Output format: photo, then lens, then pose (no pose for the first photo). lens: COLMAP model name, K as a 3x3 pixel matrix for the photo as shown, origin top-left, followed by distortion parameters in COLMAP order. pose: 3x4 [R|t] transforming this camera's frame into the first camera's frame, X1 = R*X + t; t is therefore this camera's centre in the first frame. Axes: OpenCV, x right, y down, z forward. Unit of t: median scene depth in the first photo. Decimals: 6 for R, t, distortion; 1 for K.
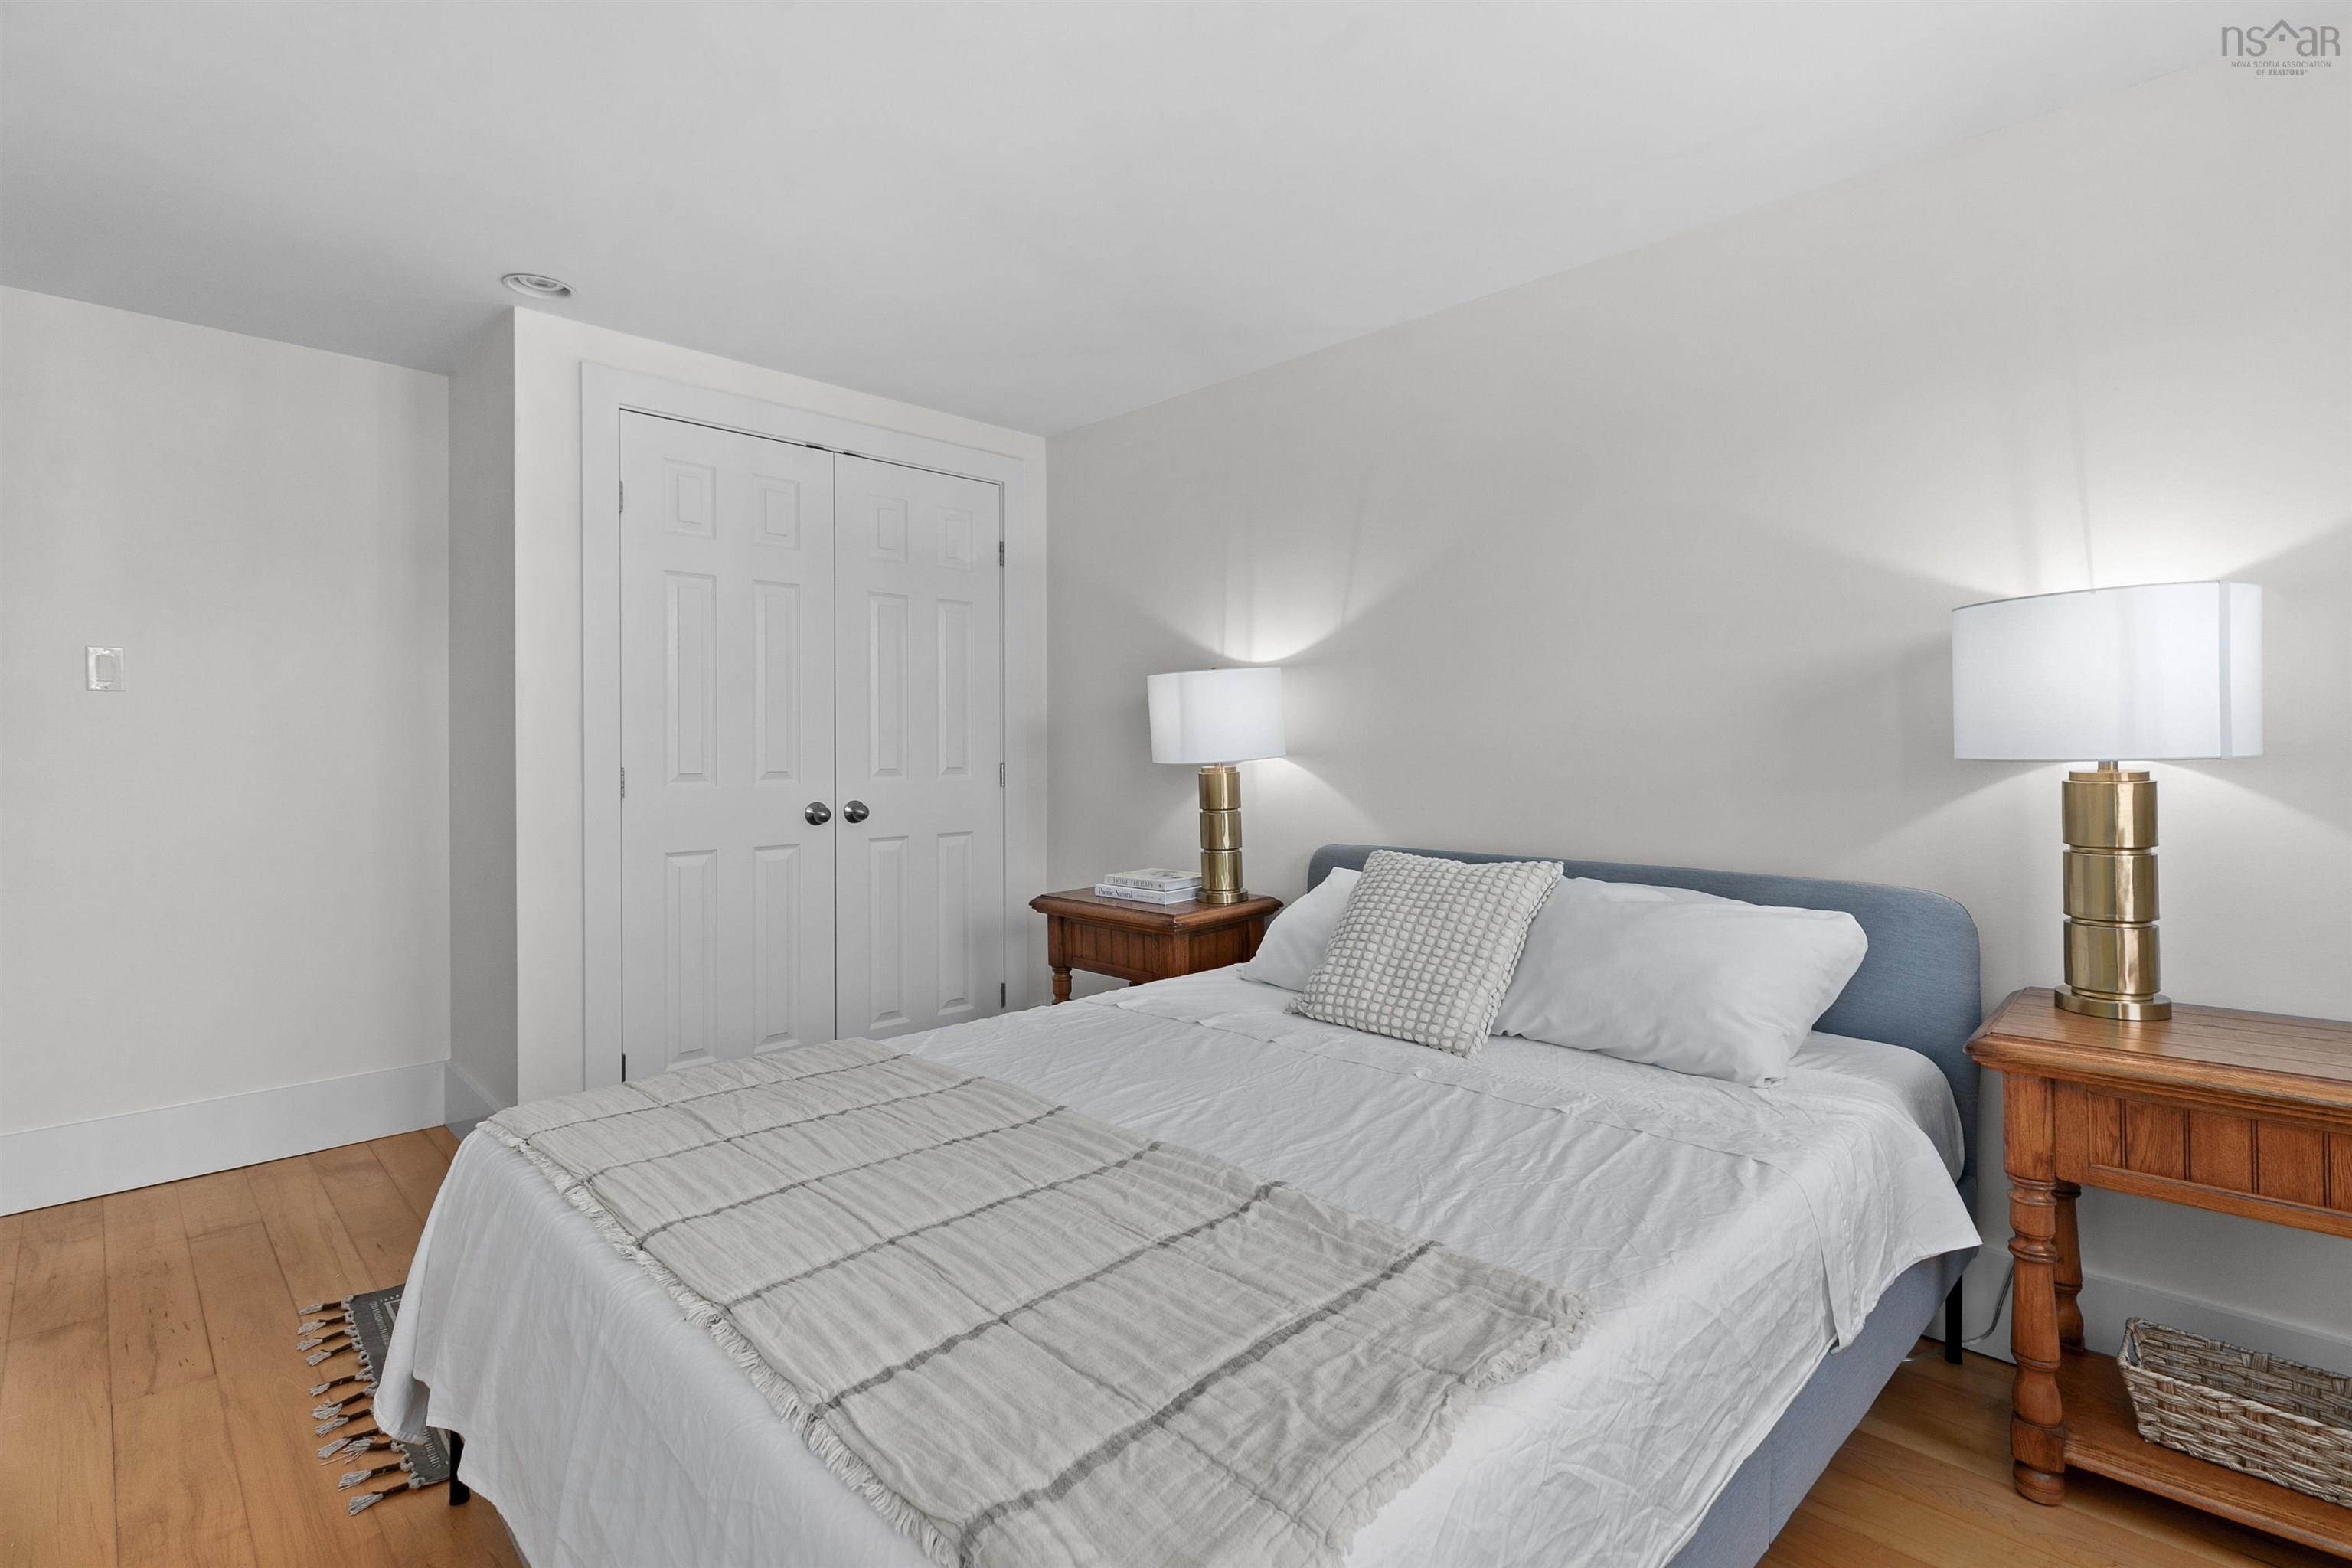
lens RADIAL K [[1095.6, 0, 1173.3], [0, 1095.6, 742.8], [0, 0, 1]] dist [0.001091, 0.000532]
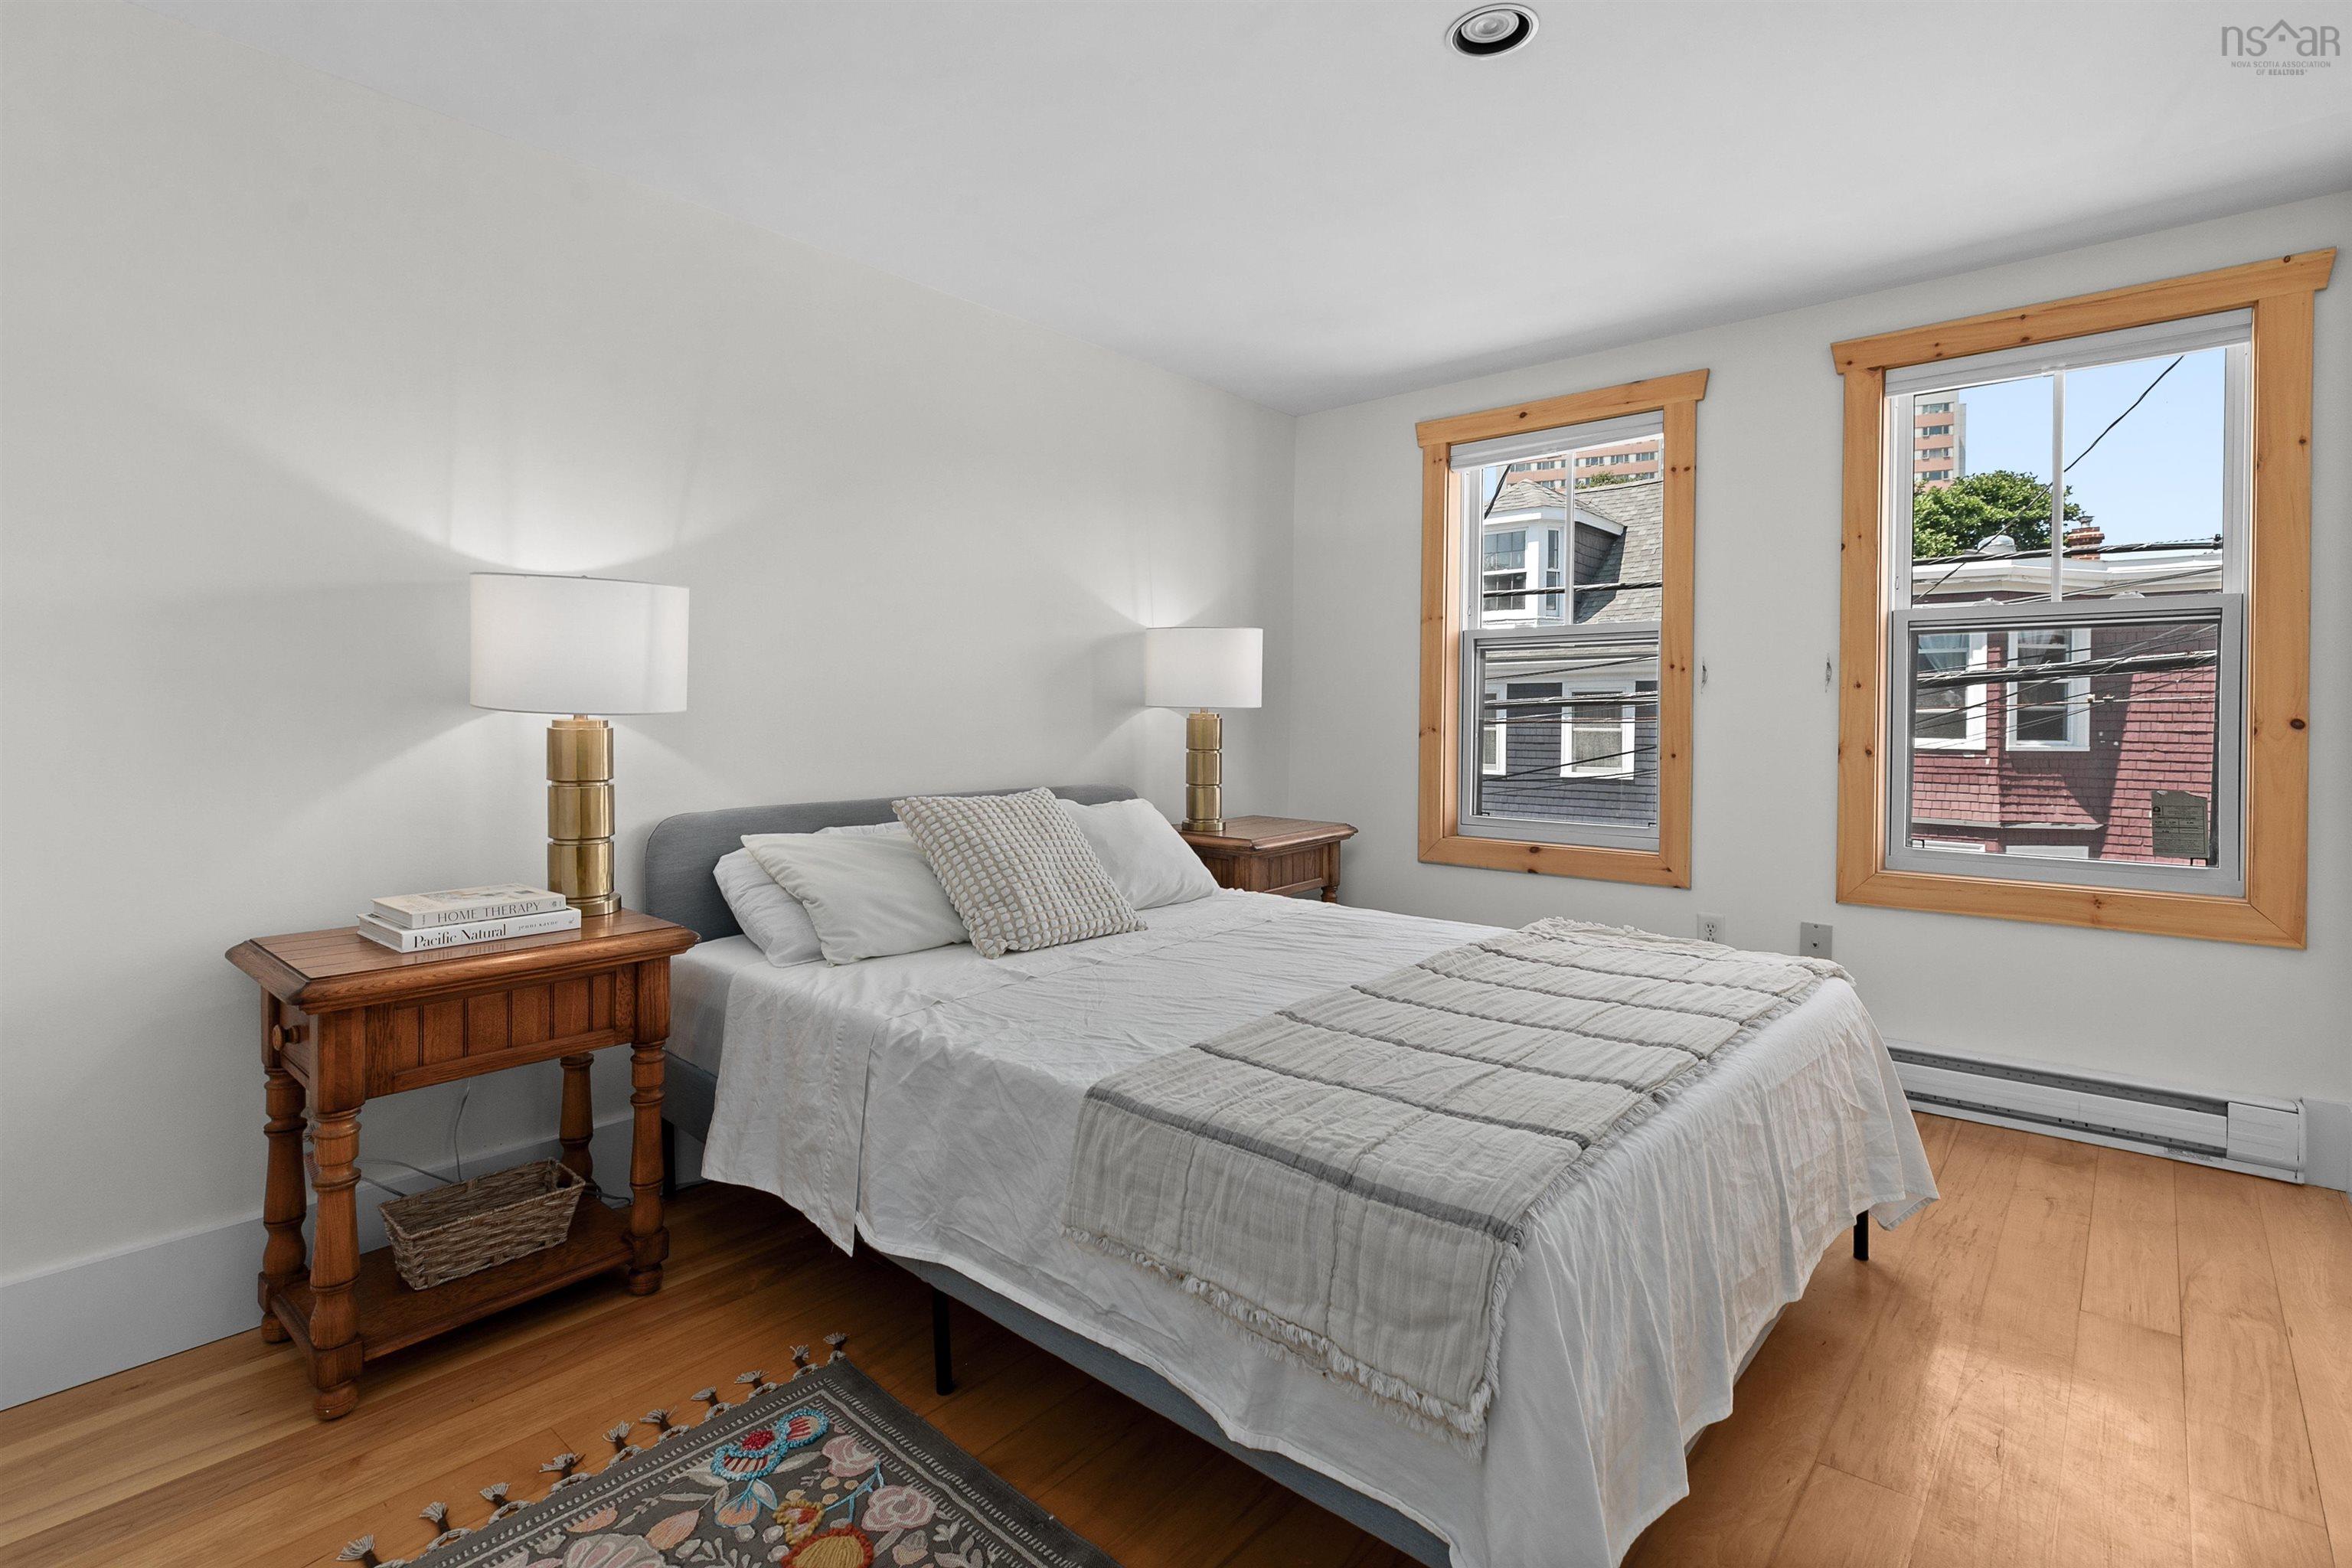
lens RADIAL K [[1095.6, 0, 1173.3], [0, 1095.6, 742.8], [0, 0, 1]] dist [0.001091, 0.000532]
pose [[-0.064987, -0.030497, 0.997420, -0.464235], [-0.014222, 0.999460, 0.029633, 0.006886], [-0.997785, -0.012260, -0.065385, 0.458670]]
